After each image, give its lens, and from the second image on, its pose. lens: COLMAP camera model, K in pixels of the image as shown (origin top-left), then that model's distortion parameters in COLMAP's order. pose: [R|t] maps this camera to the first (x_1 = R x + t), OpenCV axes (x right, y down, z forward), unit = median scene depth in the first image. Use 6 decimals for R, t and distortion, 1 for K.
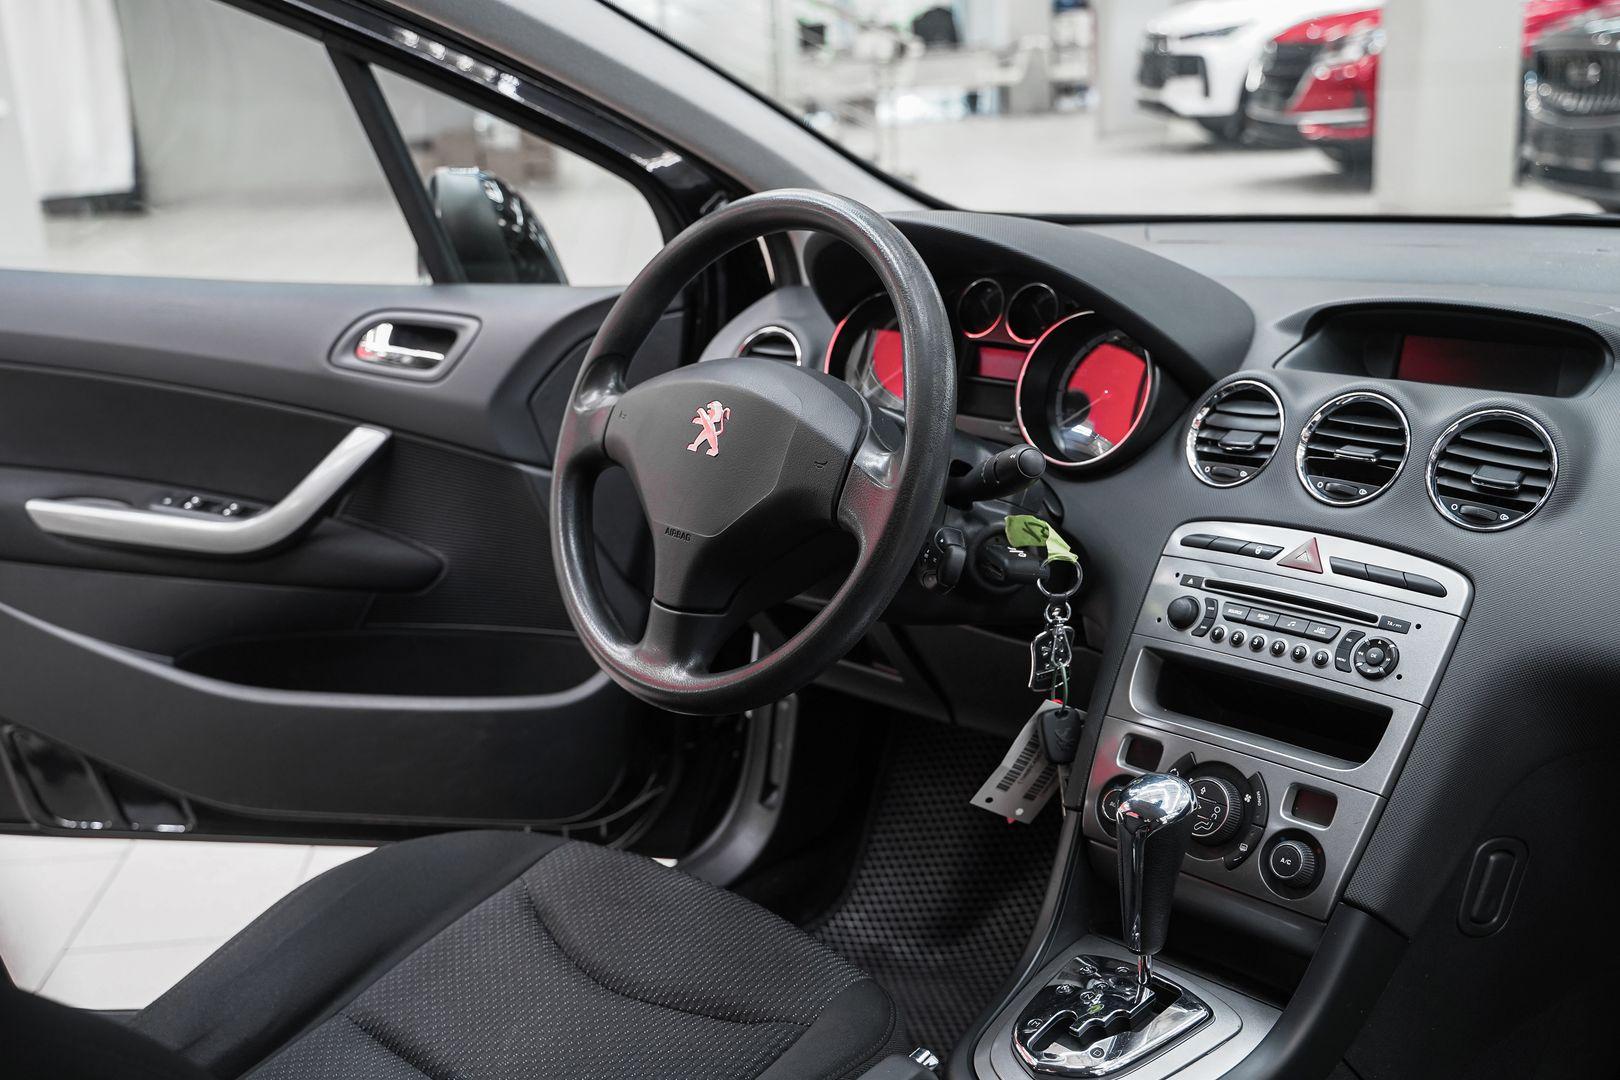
lens RADIAL K [[1773.2, 0, 810.0], [0, 1773.2, 540.0], [0, 0, 1]] dist [-0.012394, 0.035083]
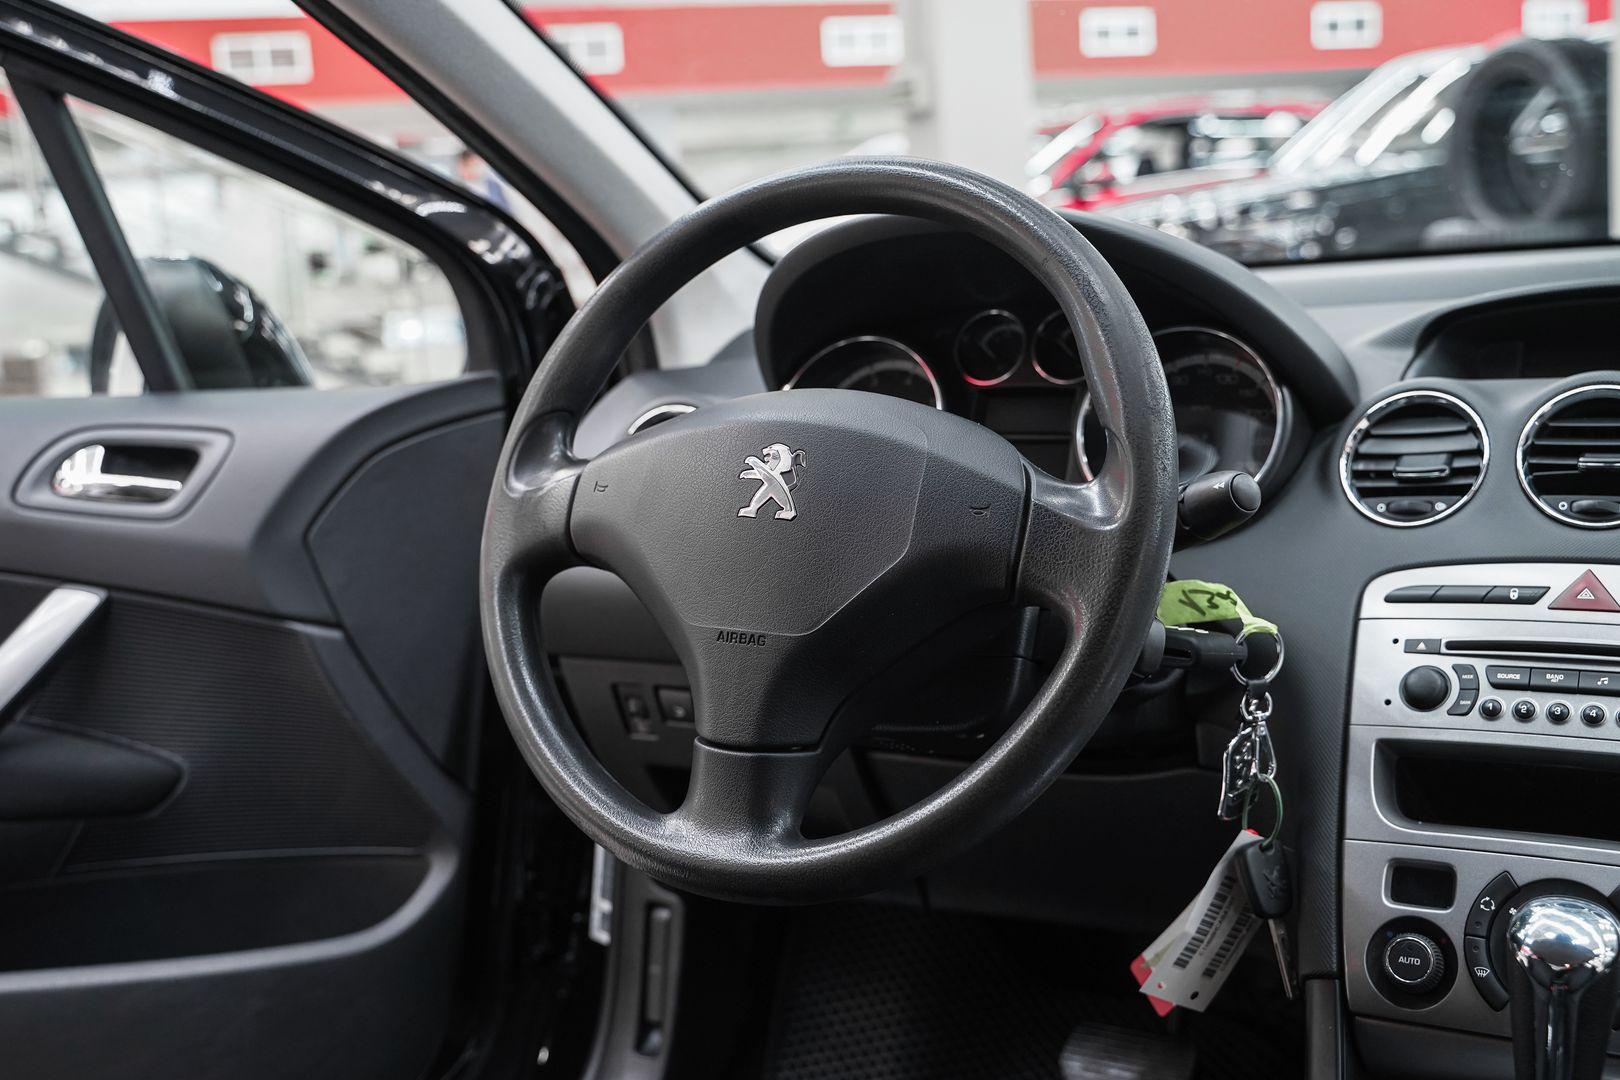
lens RADIAL K [[1783.2, 0, 769.3], [0, 1783.2, 508.7], [0, 0, 1]] dist [-0.013667, -0.021847]
pose [[0.963083, -0.055472, 0.263427, -0.238501], [0.092873, 0.986928, -0.131714, 0.038211], [-0.252677, 0.151317, 0.955645, 0.333622]]
